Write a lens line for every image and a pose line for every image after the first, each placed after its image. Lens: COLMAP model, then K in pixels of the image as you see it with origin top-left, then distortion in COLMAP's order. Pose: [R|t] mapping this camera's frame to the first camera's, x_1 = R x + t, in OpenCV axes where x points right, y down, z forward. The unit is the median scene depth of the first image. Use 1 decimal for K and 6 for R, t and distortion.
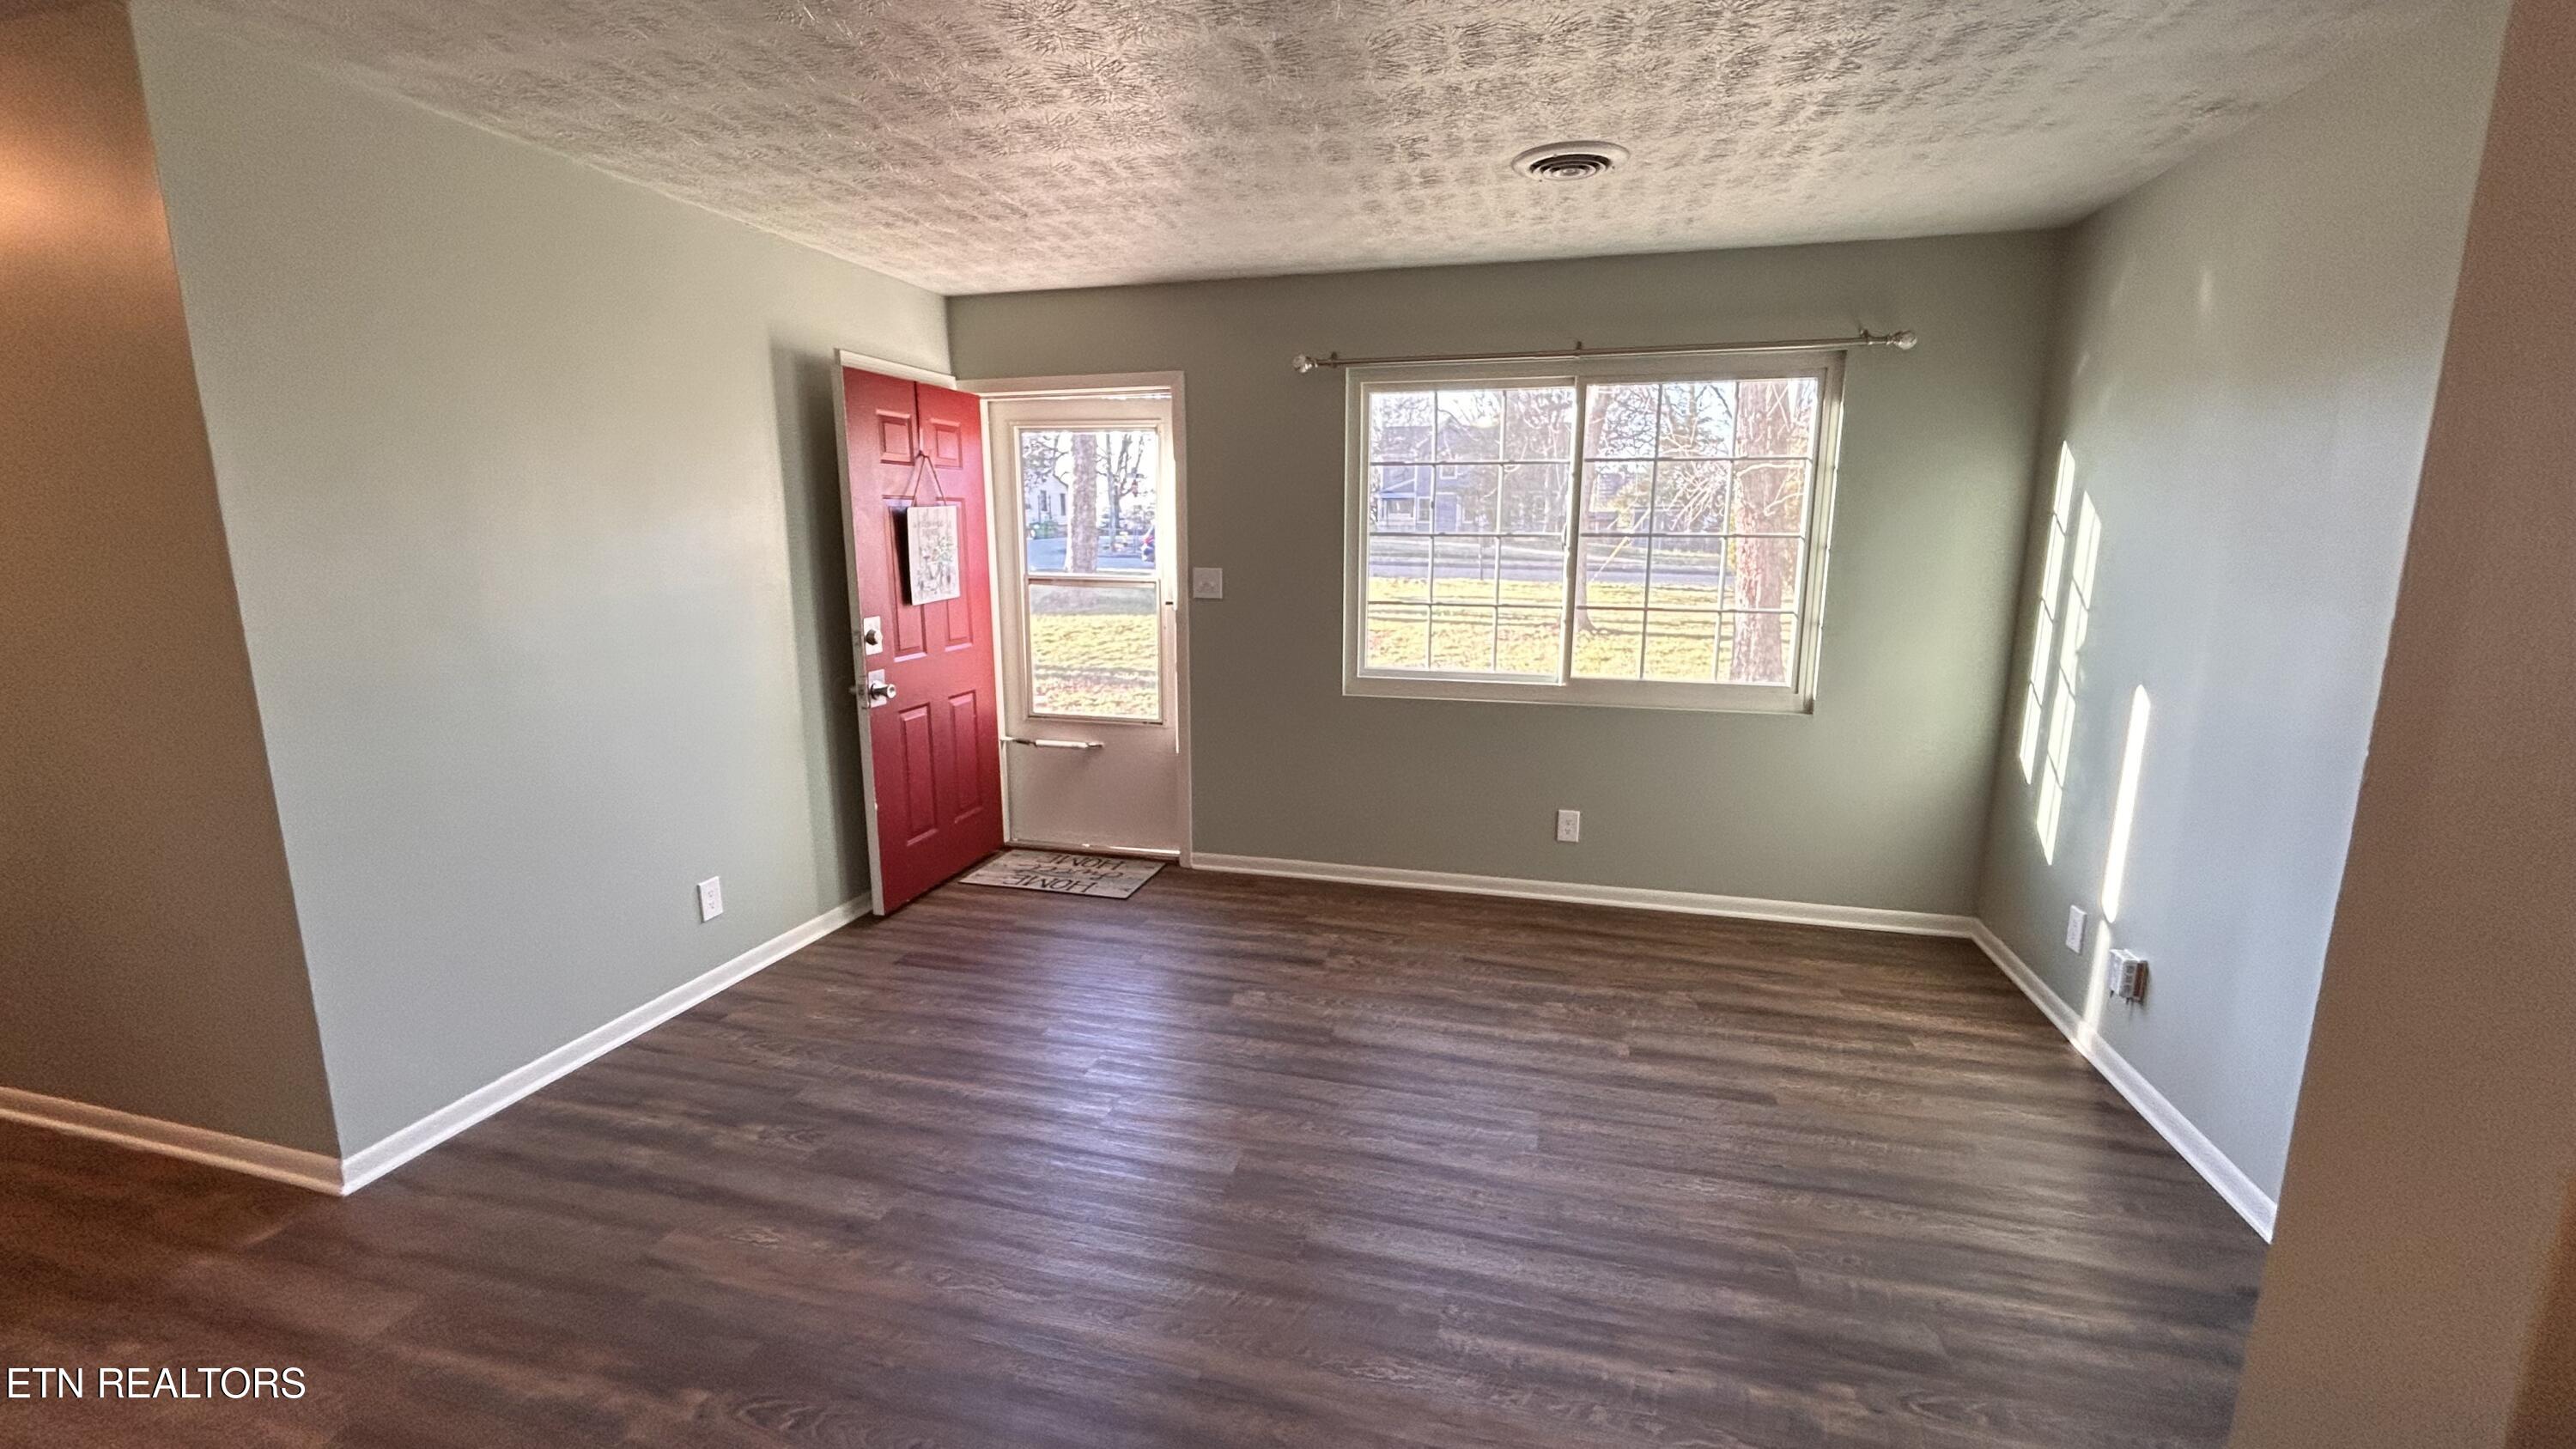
lens RADIAL K [[1044.0, 0, 1282.4], [0, 1044.0, 730.0], [0, 0, 1]] dist [-0.006102, 0.001759]
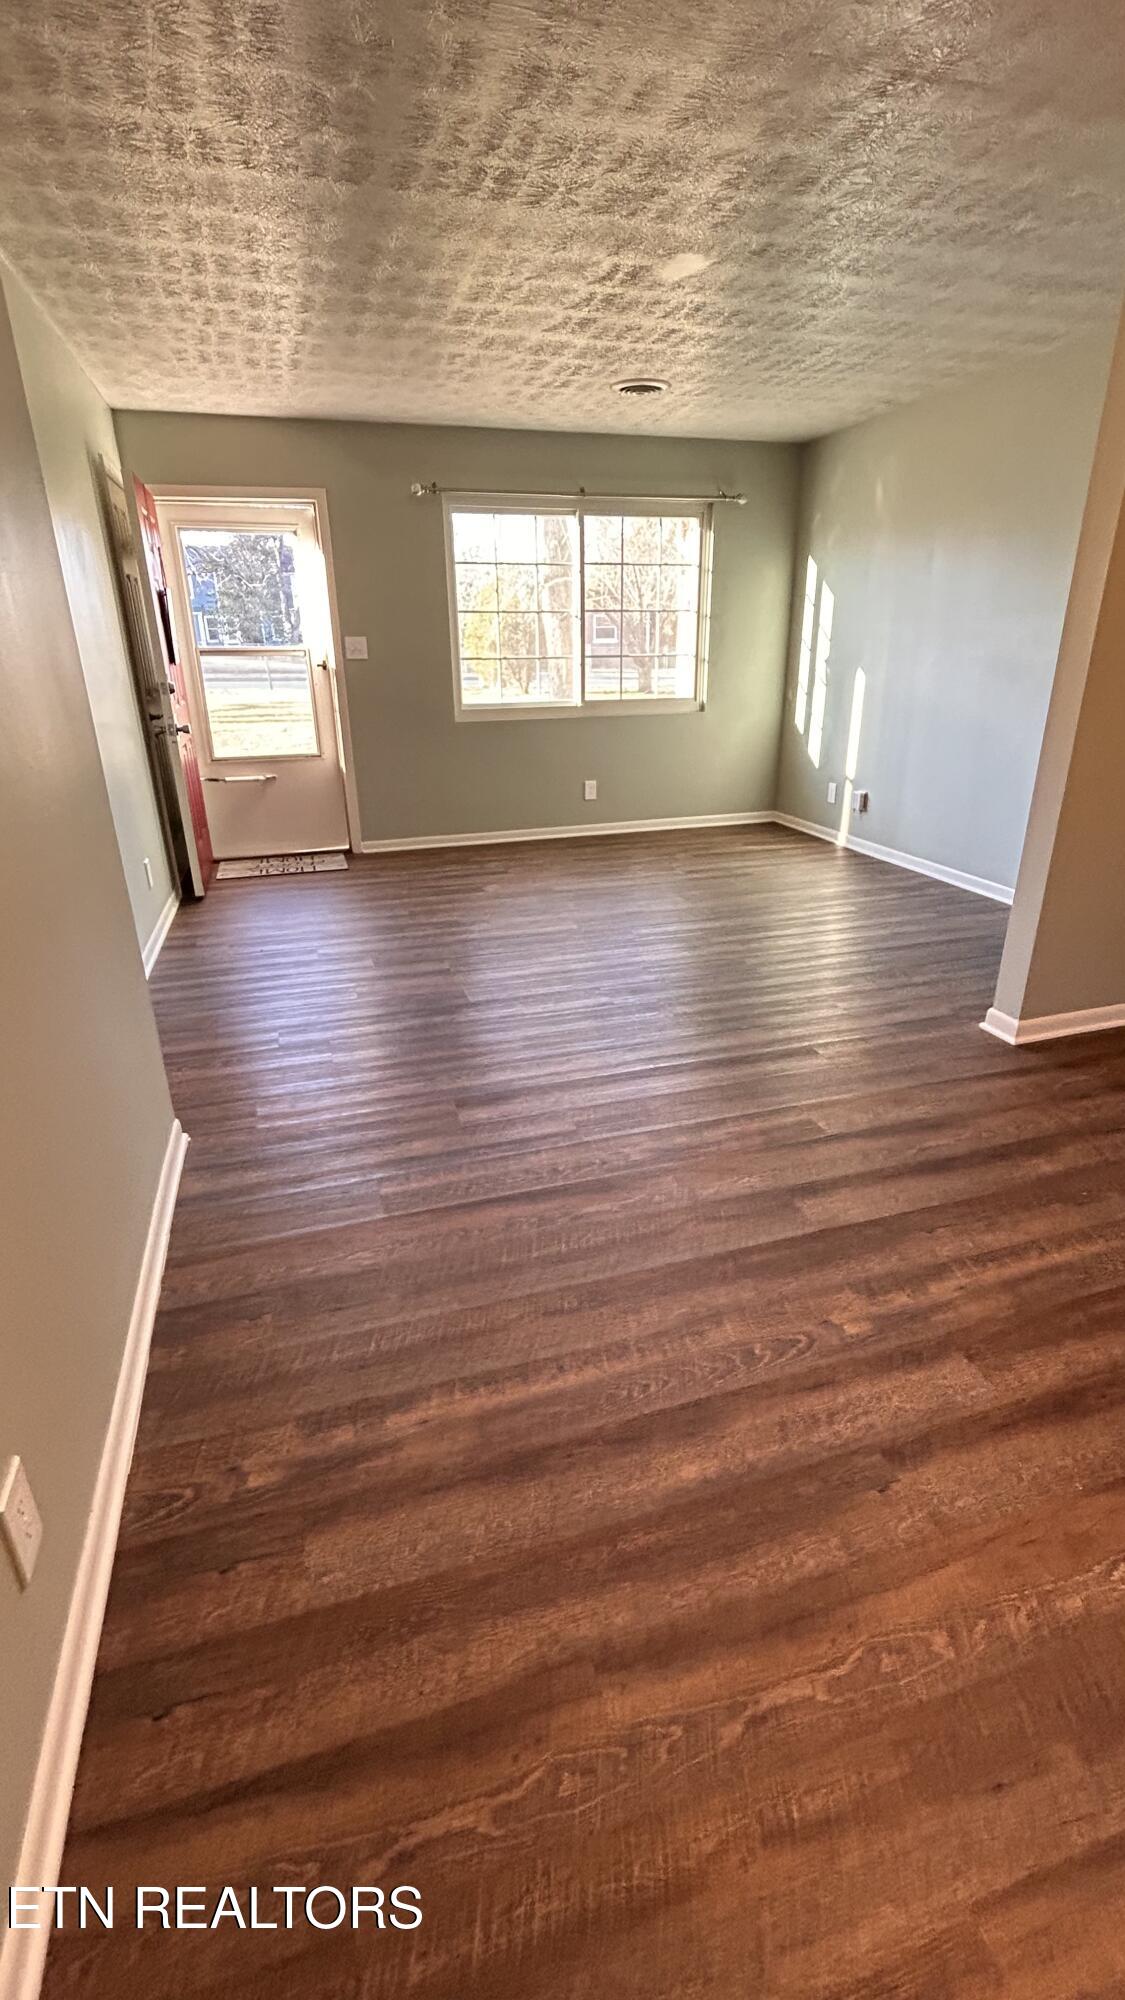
lens RADIAL K [[878.0, 0, 575.7], [0, 878.0, 999.0], [0, 0, 1]] dist [-0.001325, -0.000954]
pose [[0.846609, -0.212651, 0.487886, -0.573356], [0.119610, 0.969280, 0.214918, 0.120242], [-0.518601, -0.123595, 0.846036, -0.290142]]
